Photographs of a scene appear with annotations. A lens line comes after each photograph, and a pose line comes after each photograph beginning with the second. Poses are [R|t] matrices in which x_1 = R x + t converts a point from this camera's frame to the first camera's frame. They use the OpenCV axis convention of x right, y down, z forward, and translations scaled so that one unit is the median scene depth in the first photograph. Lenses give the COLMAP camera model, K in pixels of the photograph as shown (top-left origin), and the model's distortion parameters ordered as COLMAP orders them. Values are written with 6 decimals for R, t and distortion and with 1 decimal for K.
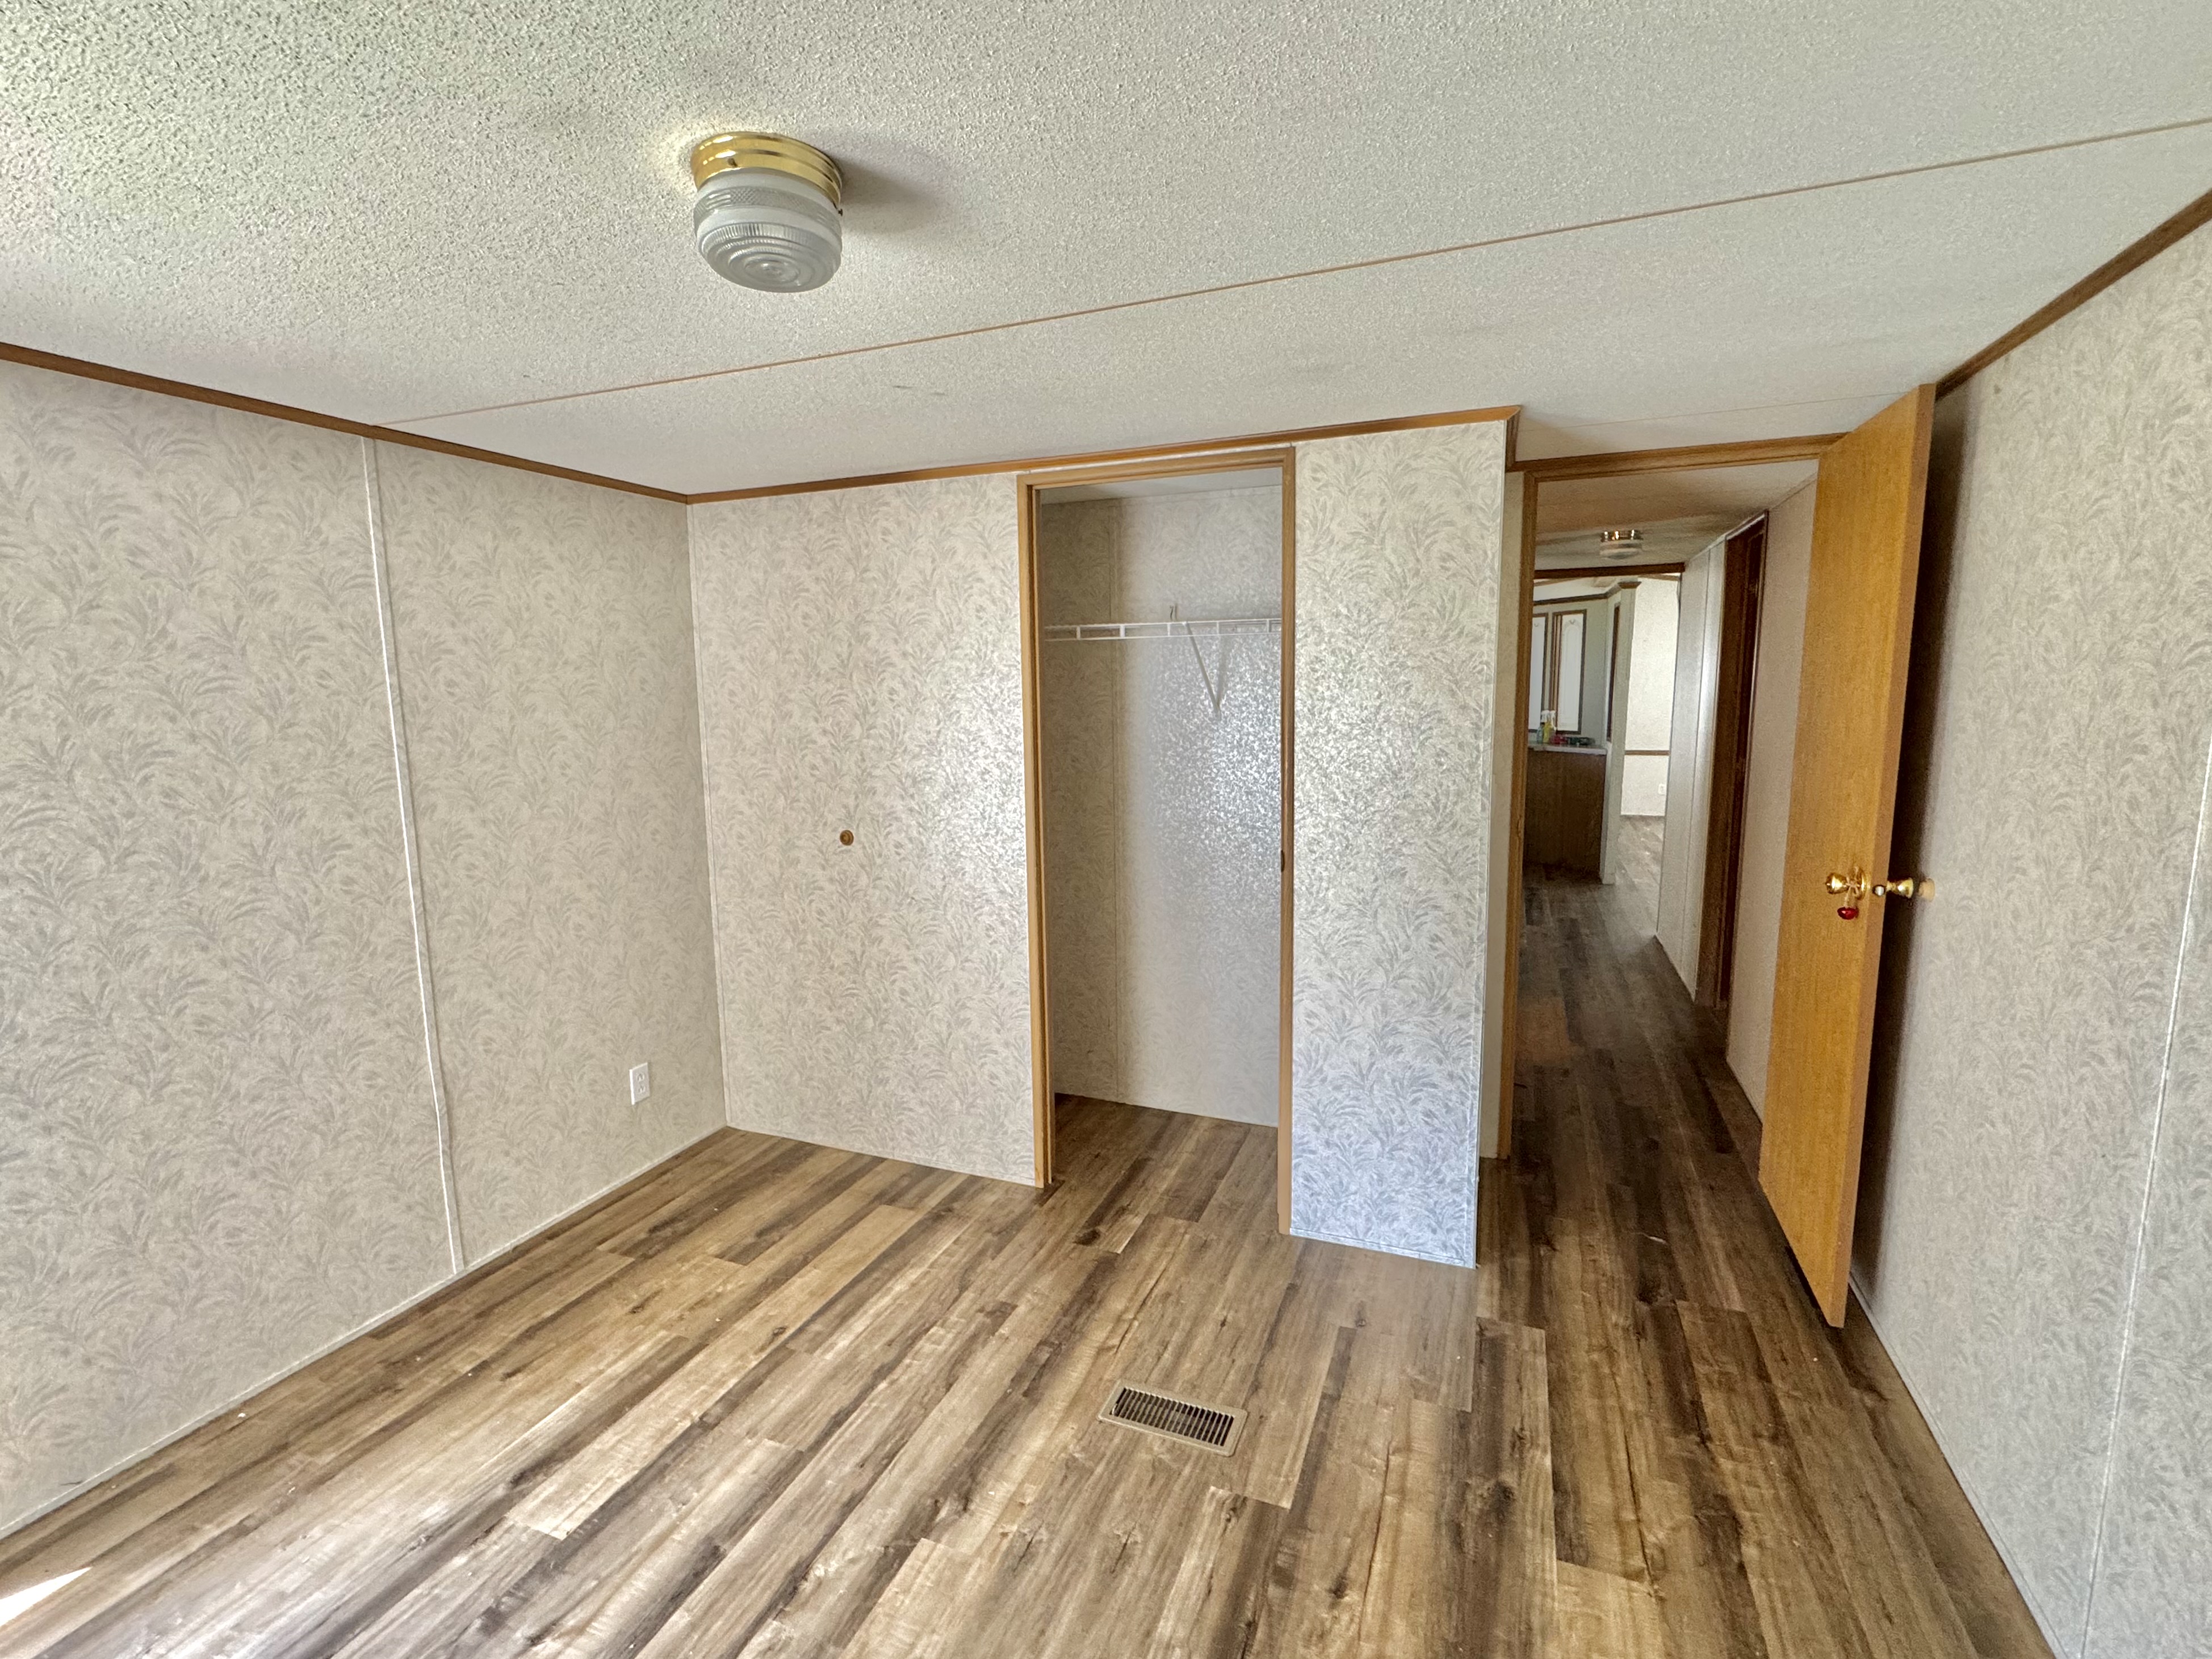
lens RADIAL K [[984.7, 0, 1106.0], [0, 984.7, 829.5], [0, 0, 1]] dist [-0.024772, -0.000143]
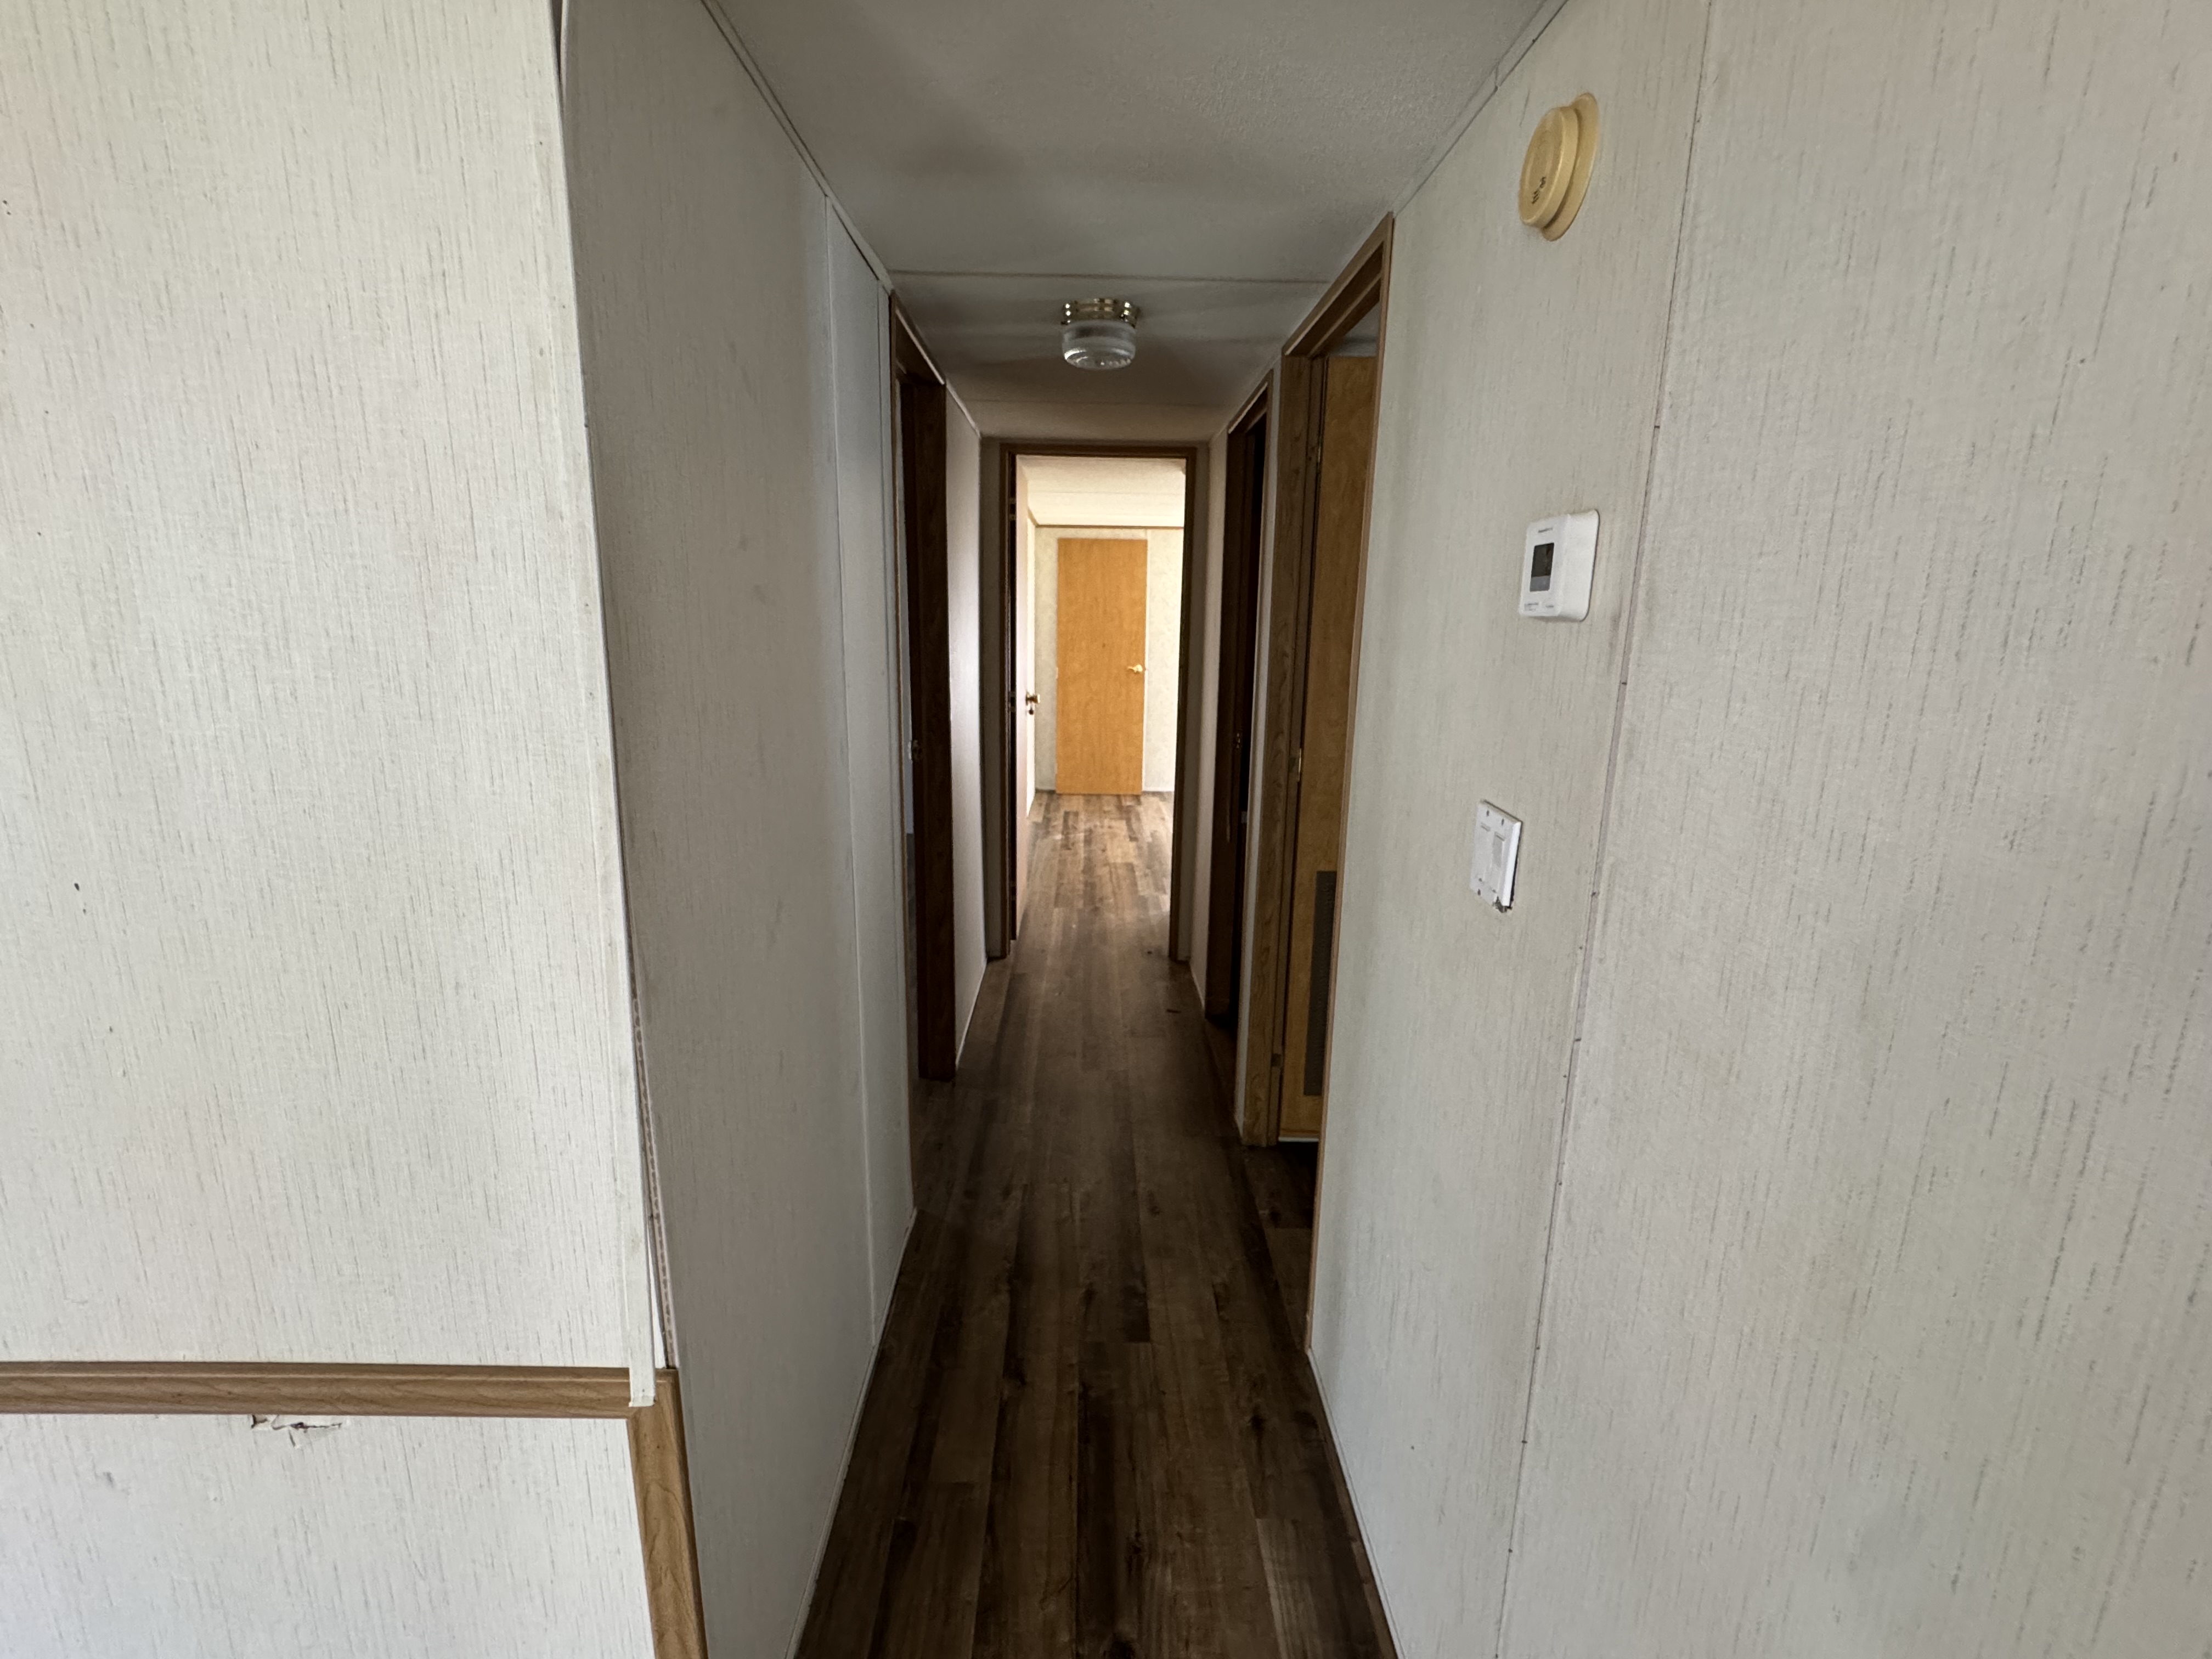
lens RADIAL K [[984.7, 0, 1106.0], [0, 984.7, 829.5], [0, 0, 1]] dist [-0.024772, -0.000143]
pose [[-0.917562, 0.082969, -0.388839, 1.541261], [-0.062852, 0.935418, 0.347911, -0.477965], [0.392593, 0.343670, -0.853090, 3.157685]]
